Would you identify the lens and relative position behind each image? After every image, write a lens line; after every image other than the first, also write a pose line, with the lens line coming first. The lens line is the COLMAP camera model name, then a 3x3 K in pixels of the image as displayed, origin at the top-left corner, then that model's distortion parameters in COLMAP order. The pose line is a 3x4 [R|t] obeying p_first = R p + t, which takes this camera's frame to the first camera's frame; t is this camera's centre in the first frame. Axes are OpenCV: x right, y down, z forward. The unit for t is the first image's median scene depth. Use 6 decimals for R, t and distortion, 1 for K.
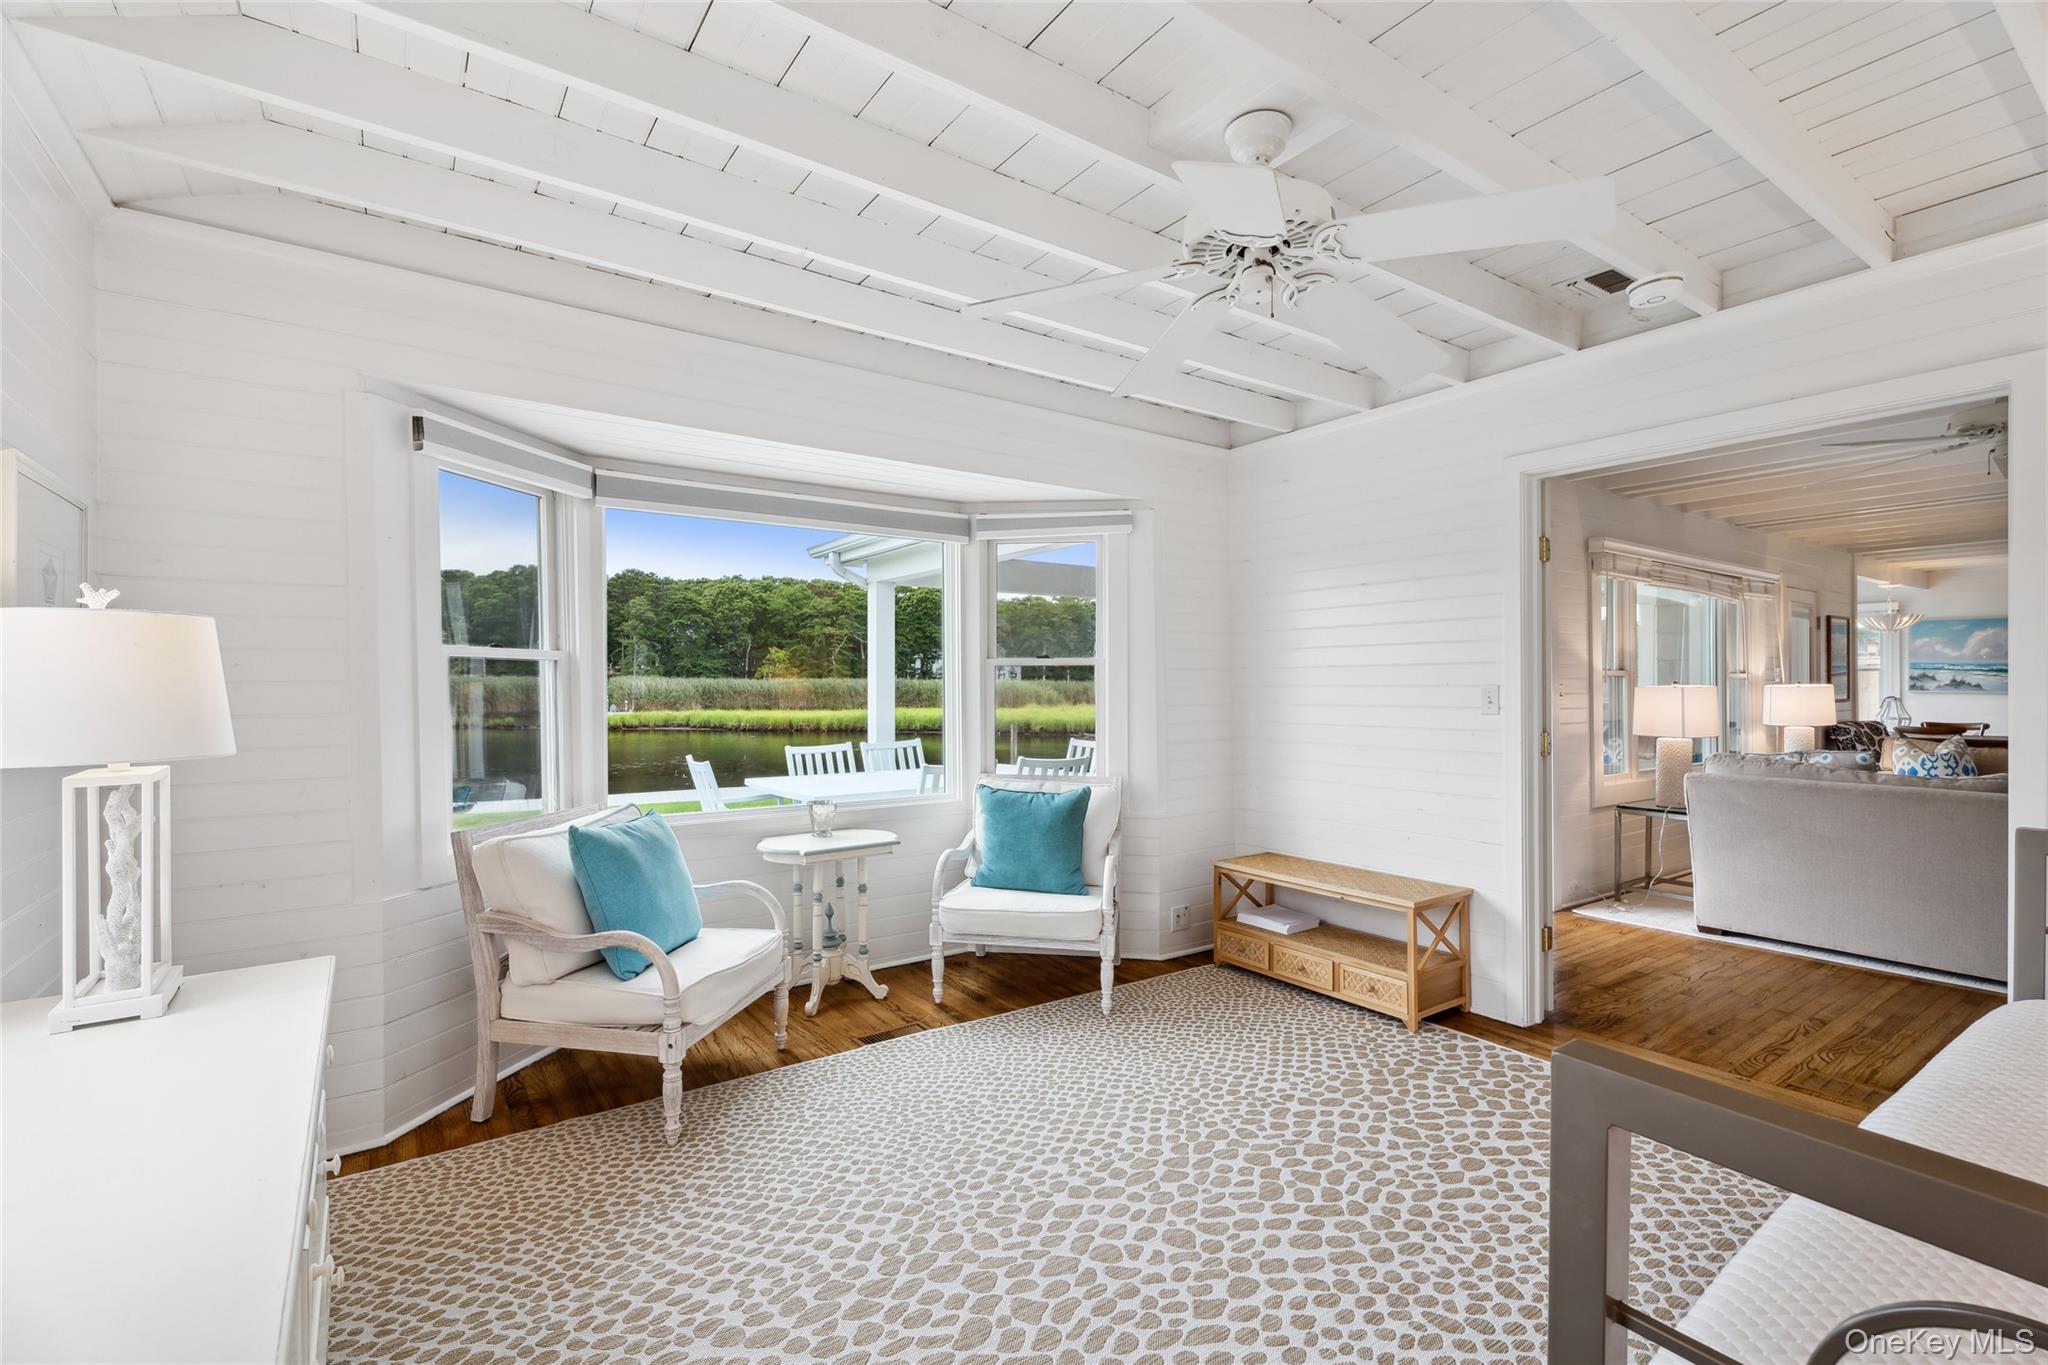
lens RADIAL K [[910.0, 0, 1032.2], [0, 910.0, 690.2], [0, 0, 1]] dist [0.006884, -0.000808]
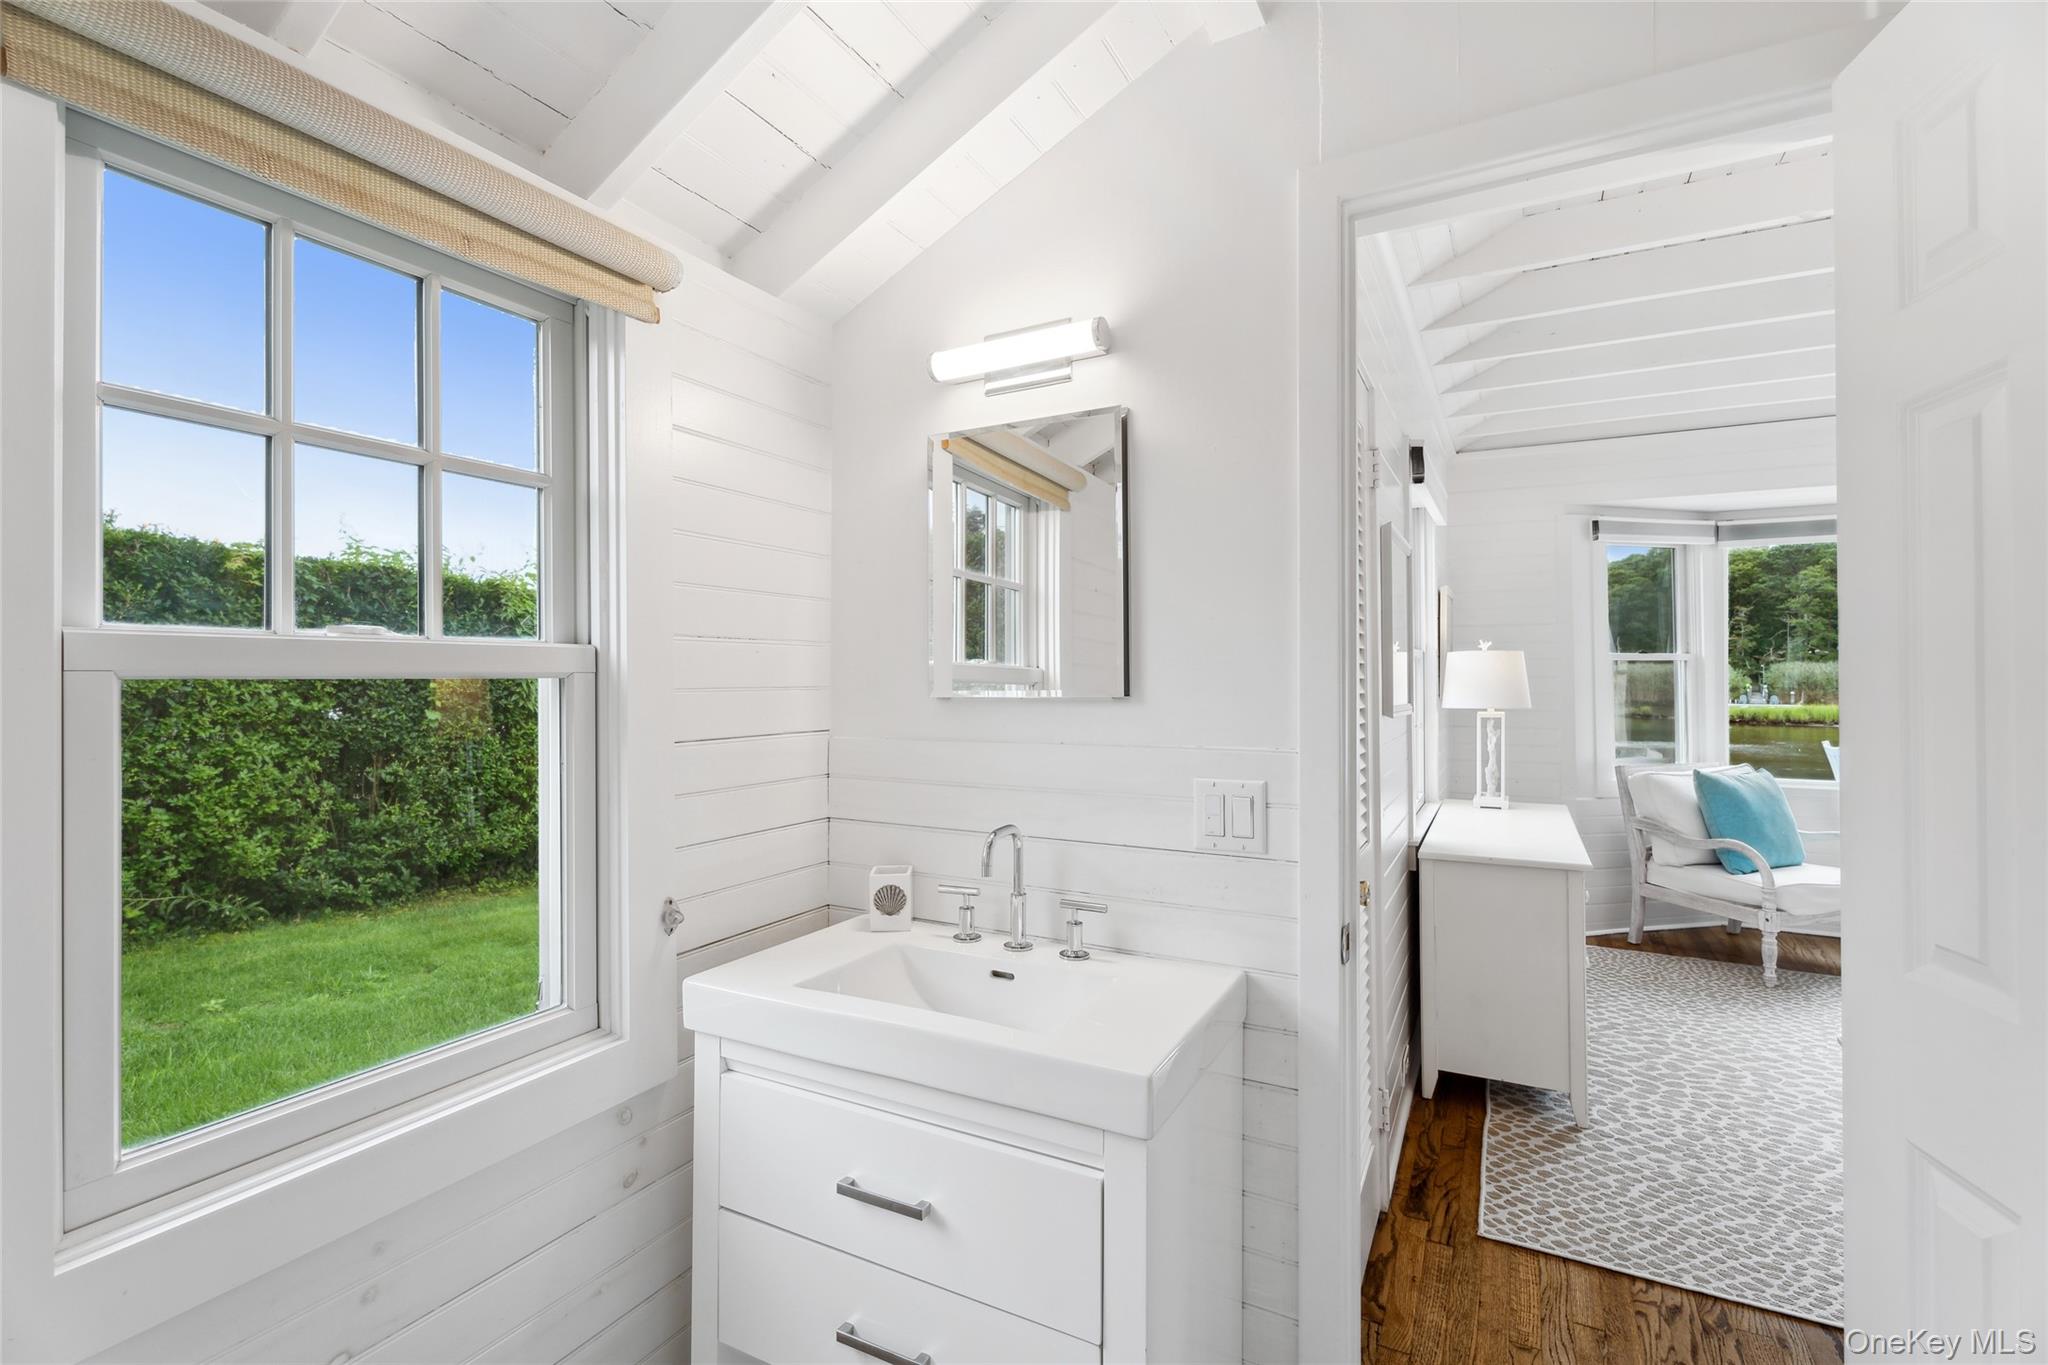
lens RADIAL K [[910.0, 0, 1014.1], [0, 910.0, 675.8], [0, 0, 1]] dist [0.006884, -0.000808]
pose [[0.429994, 0.003893, -0.902823, 0.285467], [-0.005537, 0.999983, 0.001676, -0.002926], [0.902815, 0.004278, 0.430009, -0.521003]]
